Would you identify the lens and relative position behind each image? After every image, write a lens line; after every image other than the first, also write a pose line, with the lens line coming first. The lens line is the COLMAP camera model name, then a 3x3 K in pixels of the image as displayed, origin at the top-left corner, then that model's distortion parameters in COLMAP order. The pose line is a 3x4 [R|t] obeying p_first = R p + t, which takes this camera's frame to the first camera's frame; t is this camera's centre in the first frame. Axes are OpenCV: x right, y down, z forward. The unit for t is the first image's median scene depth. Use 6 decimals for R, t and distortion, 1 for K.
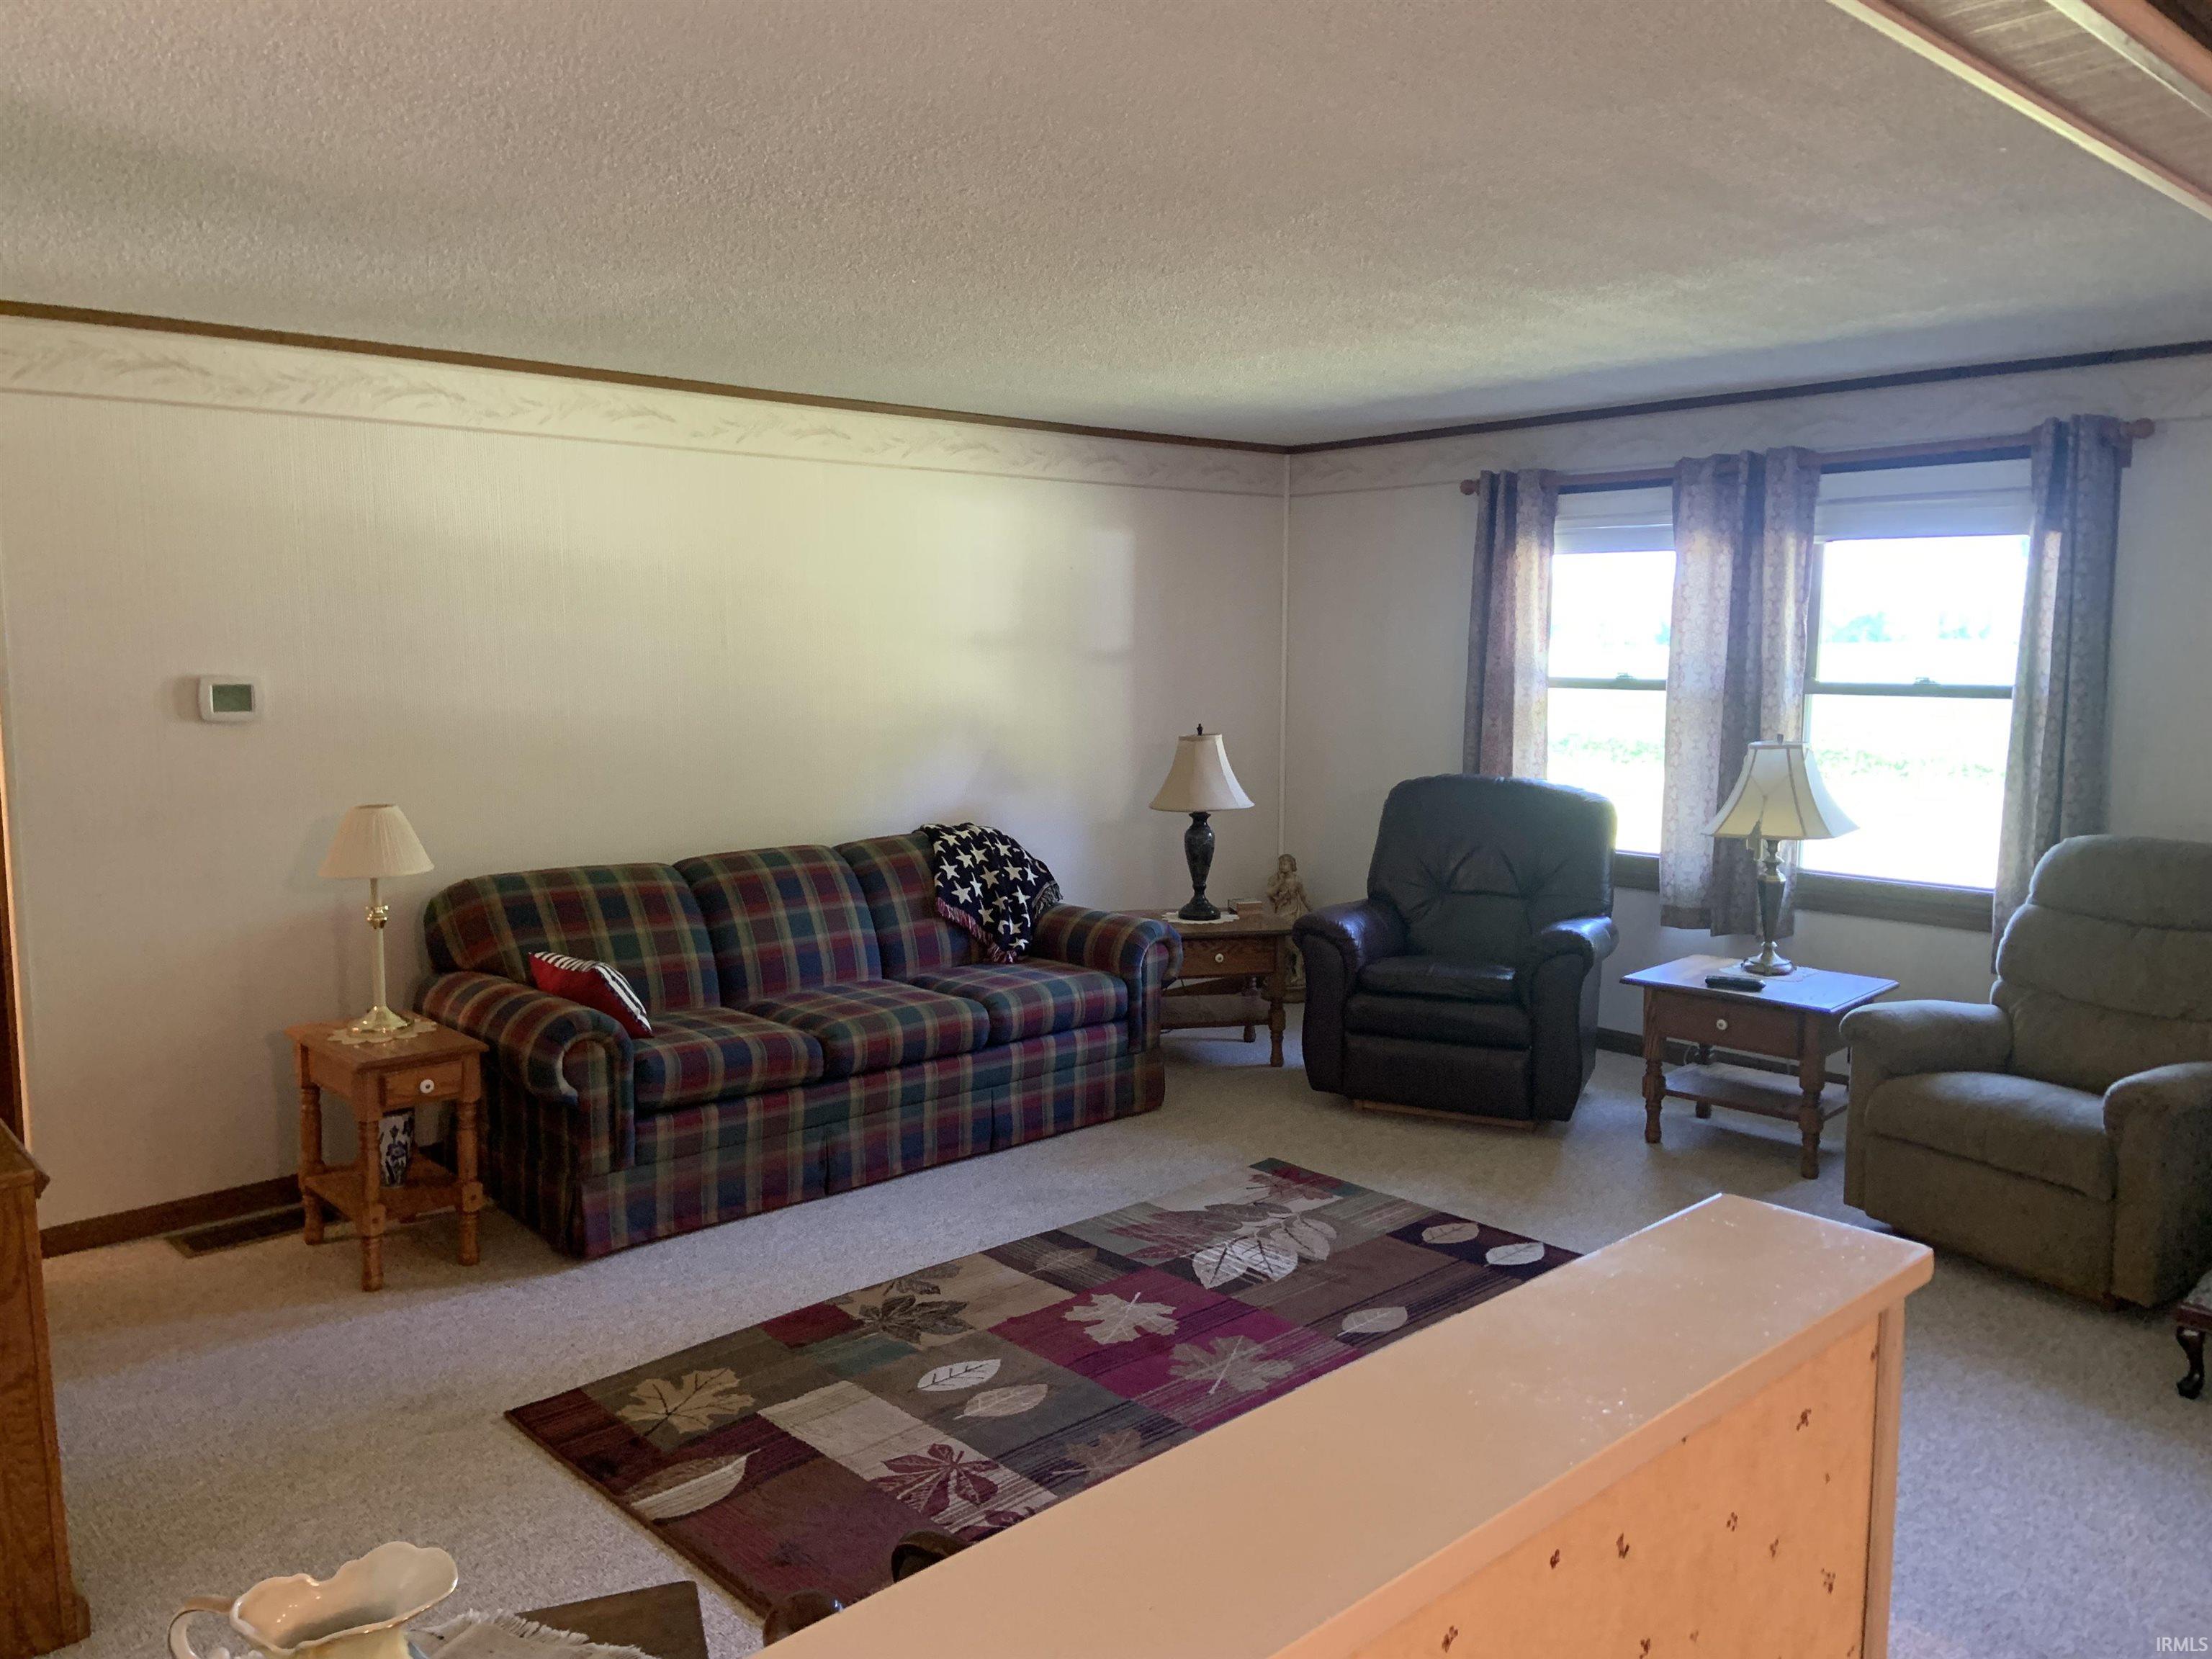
lens RADIAL K [[1683.3, 0, 1068.3], [0, 1683.3, 825.4], [0, 0, 1]] dist [0.107455, -0.108021]
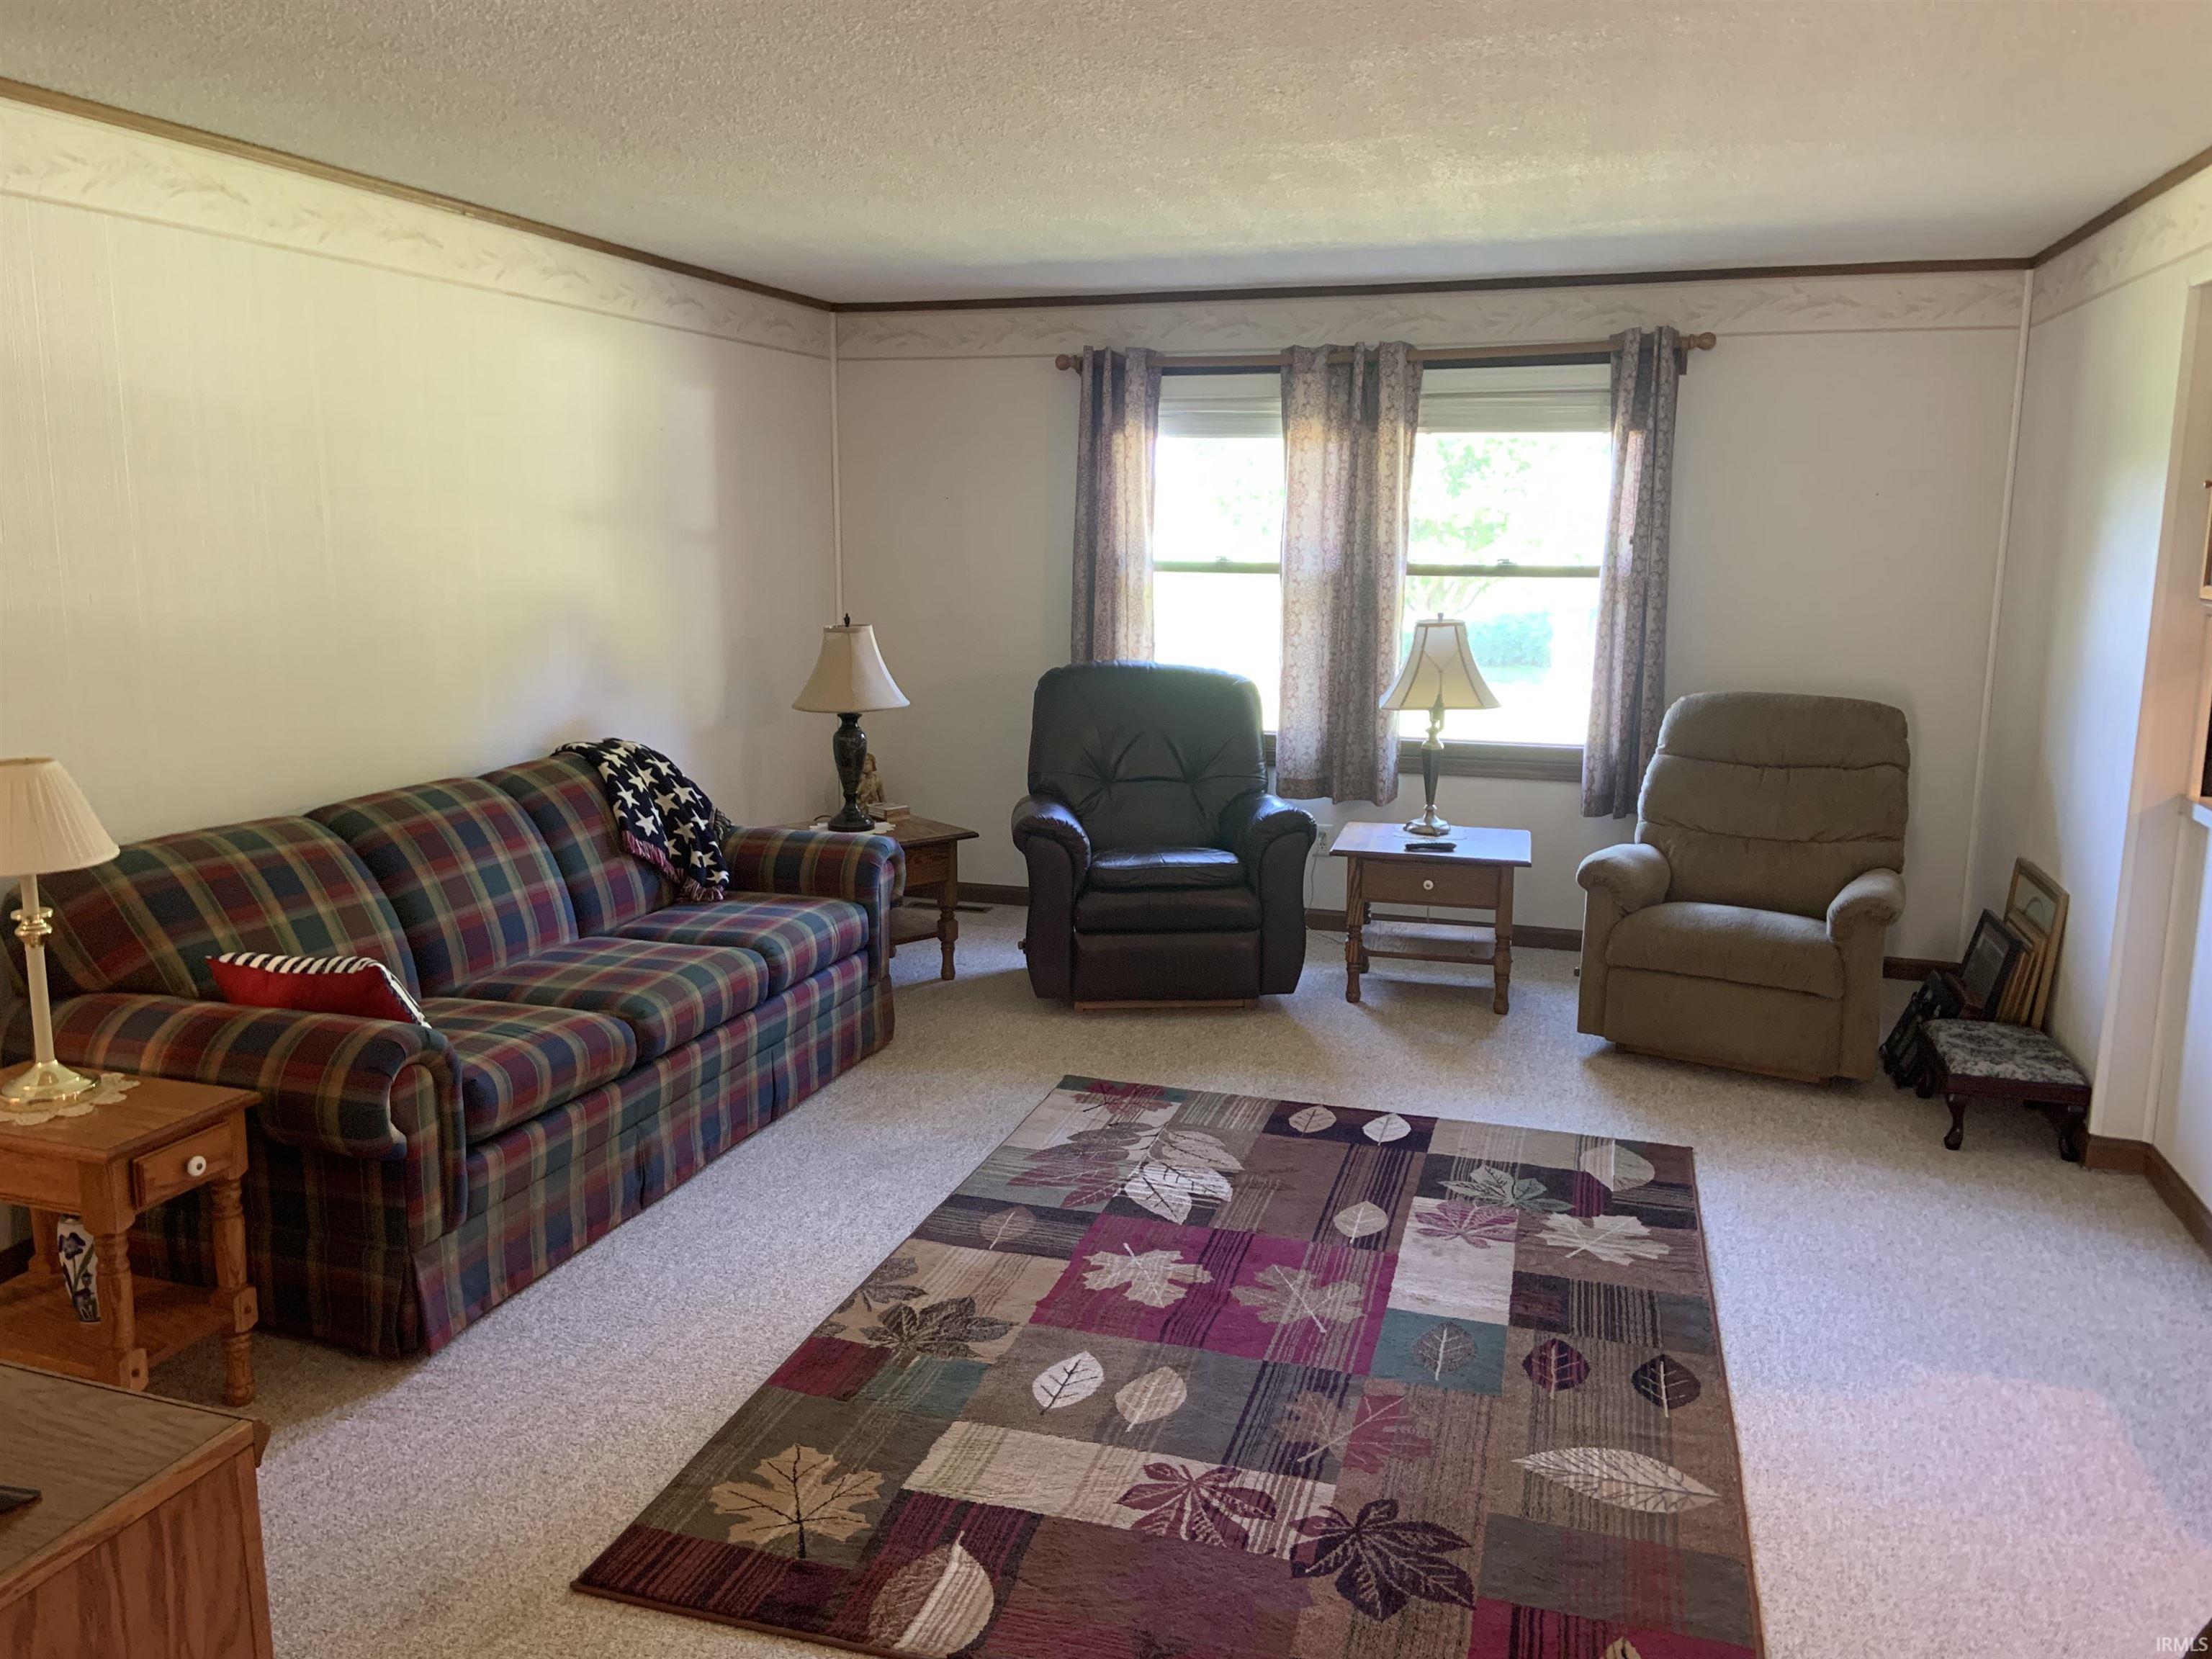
lens RADIAL K [[1683.3, 0, 1099.7], [0, 1683.3, 816.9], [0, 0, 1]] dist [0.107455, -0.108021]
pose [[0.862461, -0.080721, 0.499645, -0.316945], [0.048873, 0.995869, 0.076528, -0.017549], [-0.503759, -0.041583, 0.862843, 0.182224]]
